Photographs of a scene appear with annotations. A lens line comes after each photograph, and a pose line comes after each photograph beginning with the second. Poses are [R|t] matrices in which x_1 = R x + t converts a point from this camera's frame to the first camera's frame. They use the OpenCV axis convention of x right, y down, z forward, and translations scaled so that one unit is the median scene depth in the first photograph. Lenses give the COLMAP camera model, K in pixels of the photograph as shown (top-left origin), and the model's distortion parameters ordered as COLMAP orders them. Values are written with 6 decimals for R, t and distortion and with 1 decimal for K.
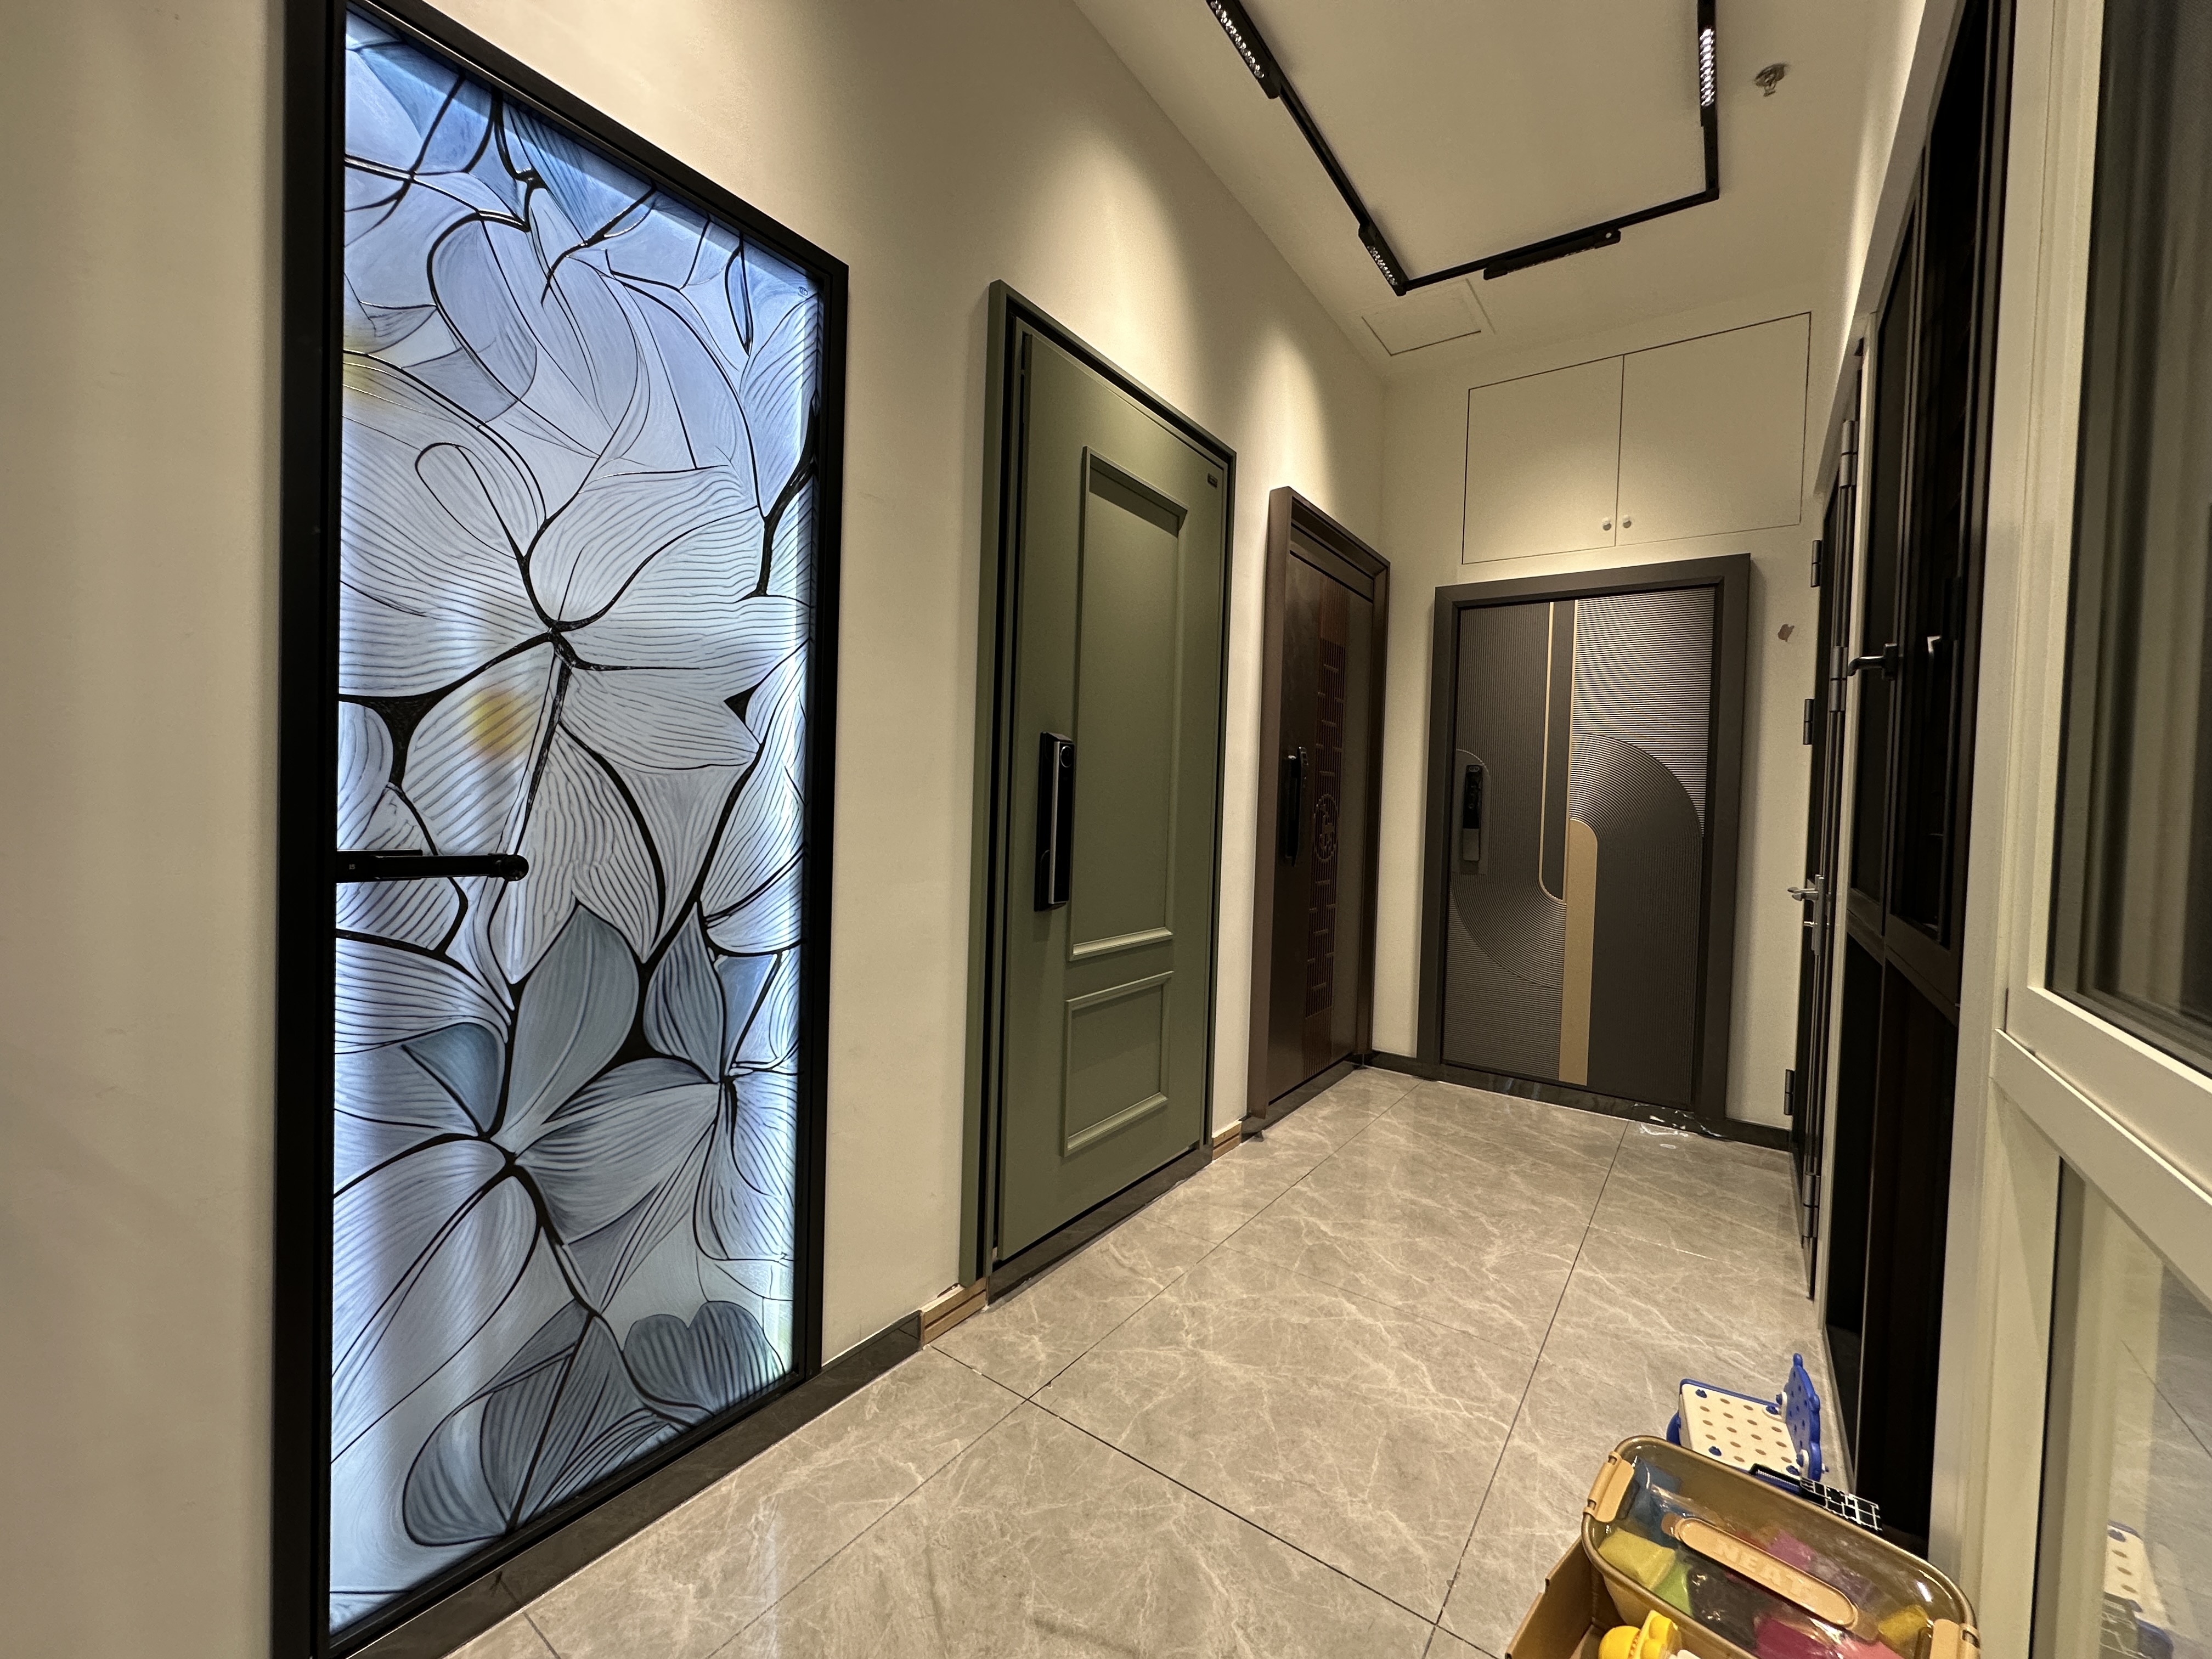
lens RADIAL K [[893.7, 0, 1115.7], [0, 893.7, 825.7], [0, 0, 1]] dist [-0.001073, 0.000006]
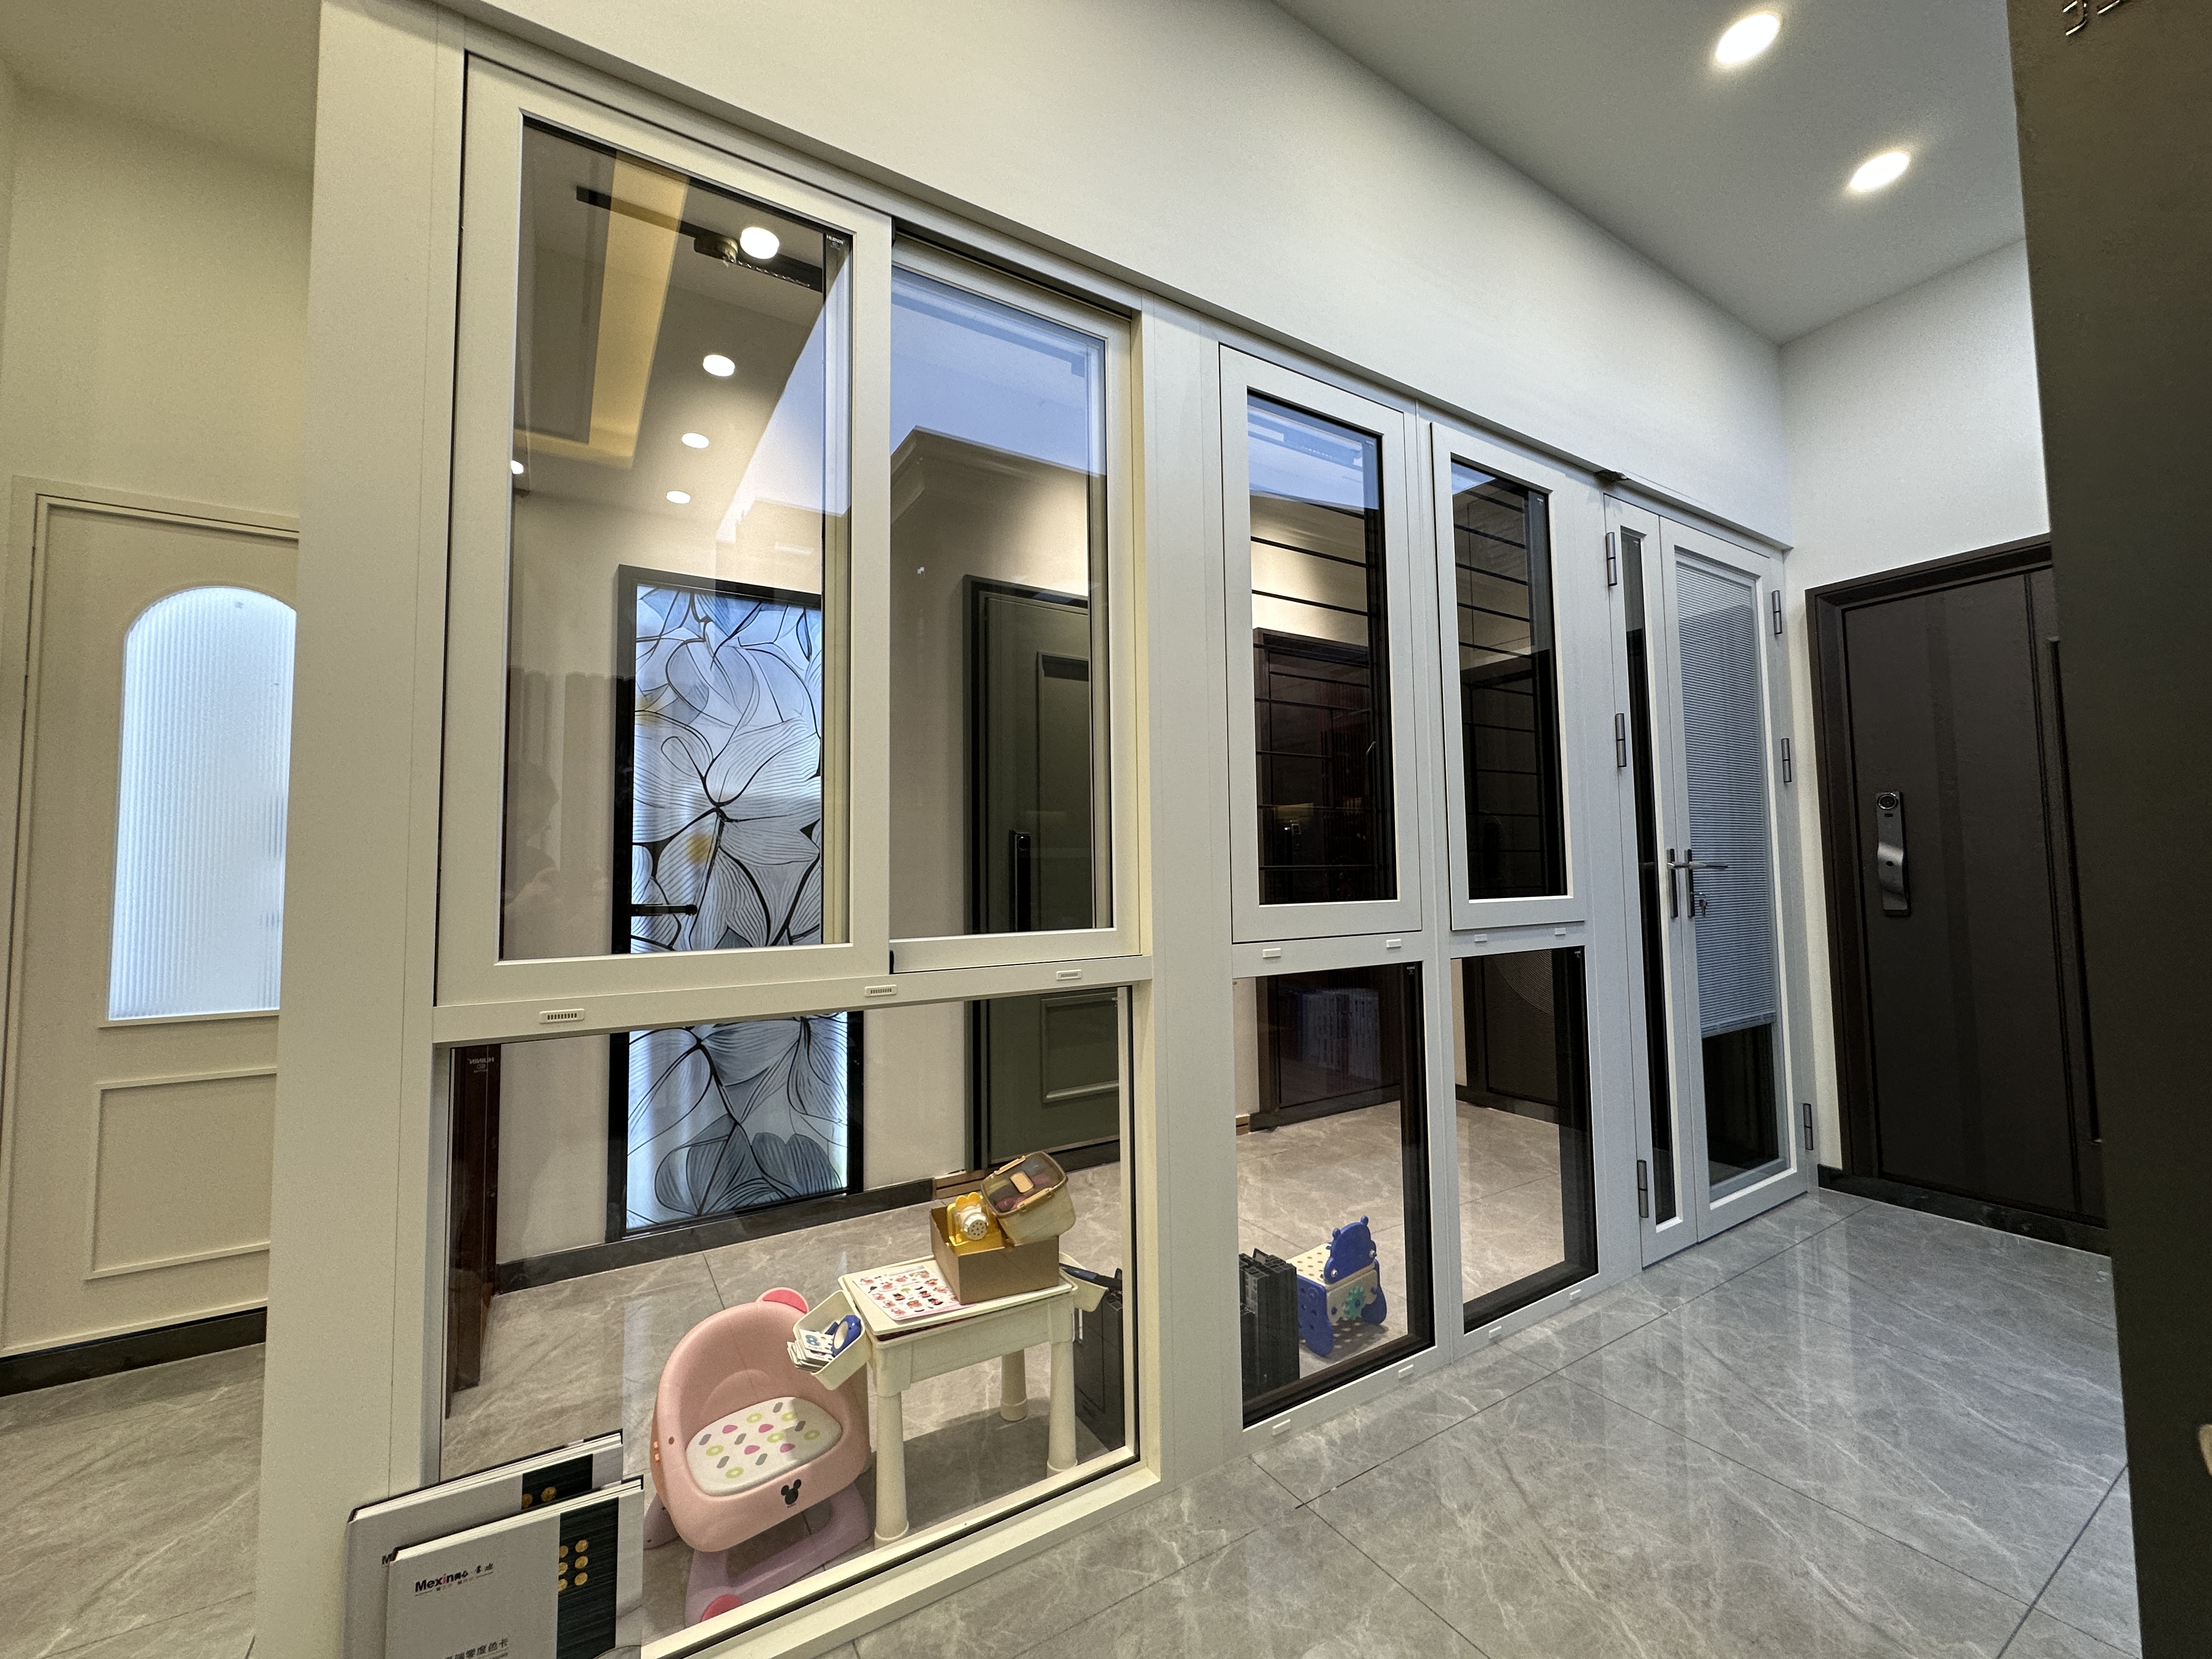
lens RADIAL K [[893.7, 0, 1103.0], [0, 893.7, 827.0], [0, 0, 1]] dist [-0.001073, 0.000006]
pose [[0.914109, -0.074845, -0.398501, 1.150326], [0.038154, 0.994333, -0.099230, 0.094626], [0.403669, 0.075503, 0.911784, -0.660688]]
